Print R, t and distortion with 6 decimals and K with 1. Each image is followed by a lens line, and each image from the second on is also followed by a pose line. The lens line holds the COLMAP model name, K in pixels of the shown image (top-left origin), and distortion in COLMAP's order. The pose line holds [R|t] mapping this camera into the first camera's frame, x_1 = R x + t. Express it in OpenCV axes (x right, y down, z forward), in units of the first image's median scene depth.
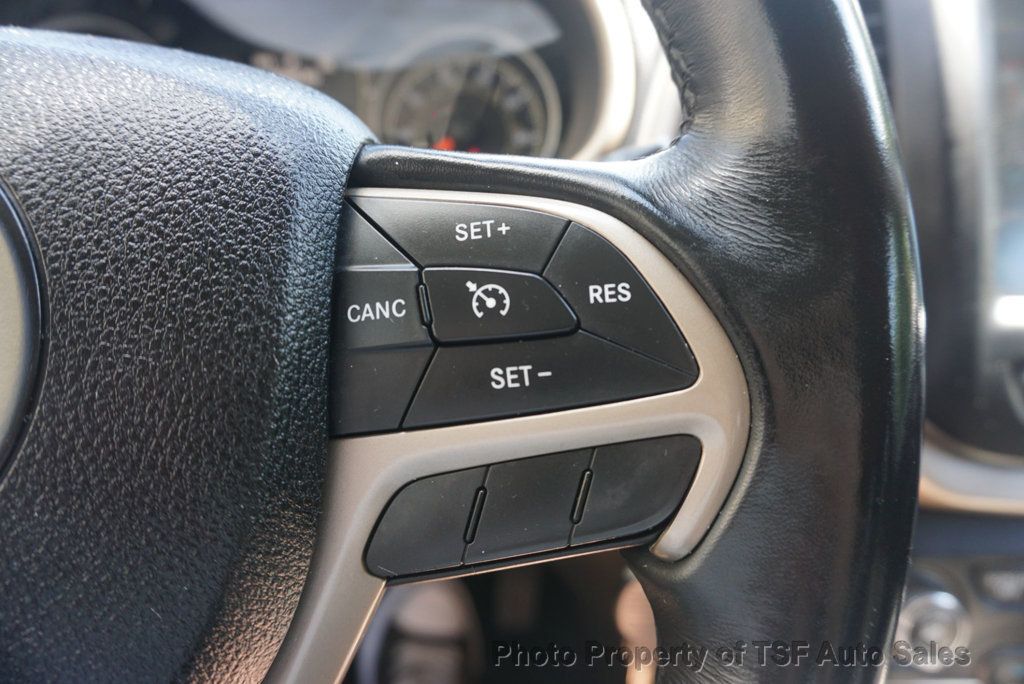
lens RADIAL K [[704.9, 0, 512.0], [0, 704.9, 342.0], [0, 0, 1]] dist [-0.022782, 0.001903]
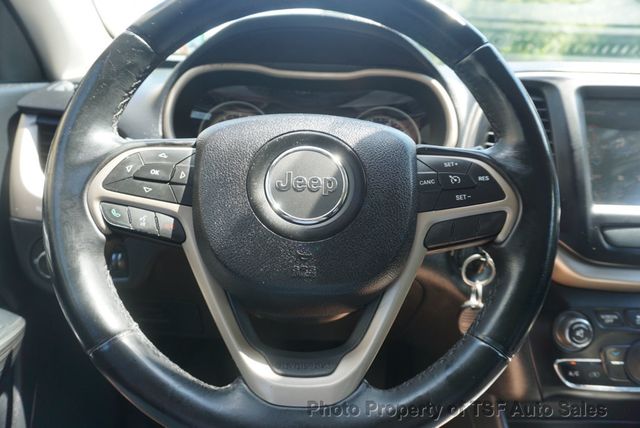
lens RADIAL K [[440.6, 0, 320.0], [0, 440.6, 214.0], [0, 0, 1]] dist [-0.022782, 0.001903]
pose [[0.999543, 0.024597, -0.017567, -0.778308], [-0.026832, 0.989646, -0.140999, 0.530831], [0.013917, 0.141406, 0.989854, -1.578526]]
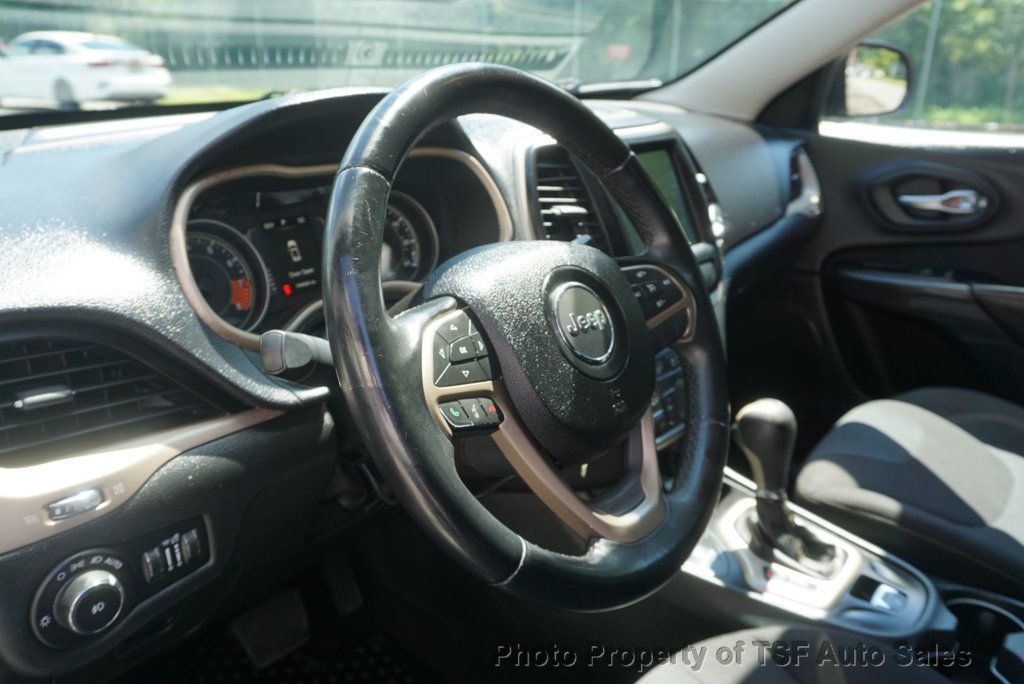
lens RADIAL K [[818.6, 0, 512.0], [0, 818.6, 342.0], [0, 0, 1]] dist [0.000521, 0.000200]
pose [[0.672471, -0.210437, 0.709577, -4.263847], [0.263847, 0.963900, 0.035811, -0.145848], [-0.691497, 0.163138, 0.703717, -1.926577]]
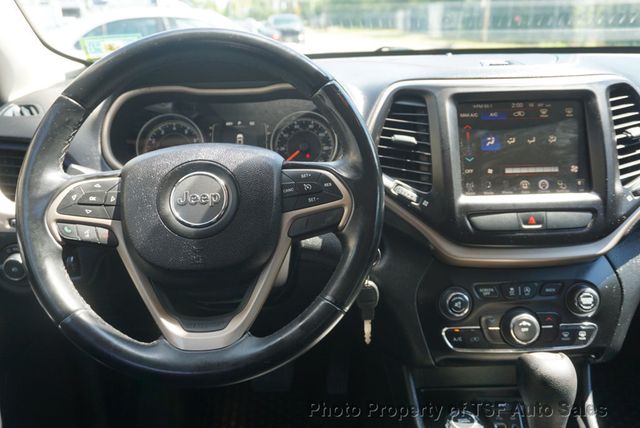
lens RADIAL K [[561.2, 0, 320.0], [0, 561.2, 214.0], [0, 0, 1]] dist [0.000455, 0.003616]
pose [[0.998070, -0.048505, -0.038764, 0.237028], [0.044281, 0.993668, -0.103259, 0.640685], [0.043527, 0.101343, 0.993899, -3.566352]]
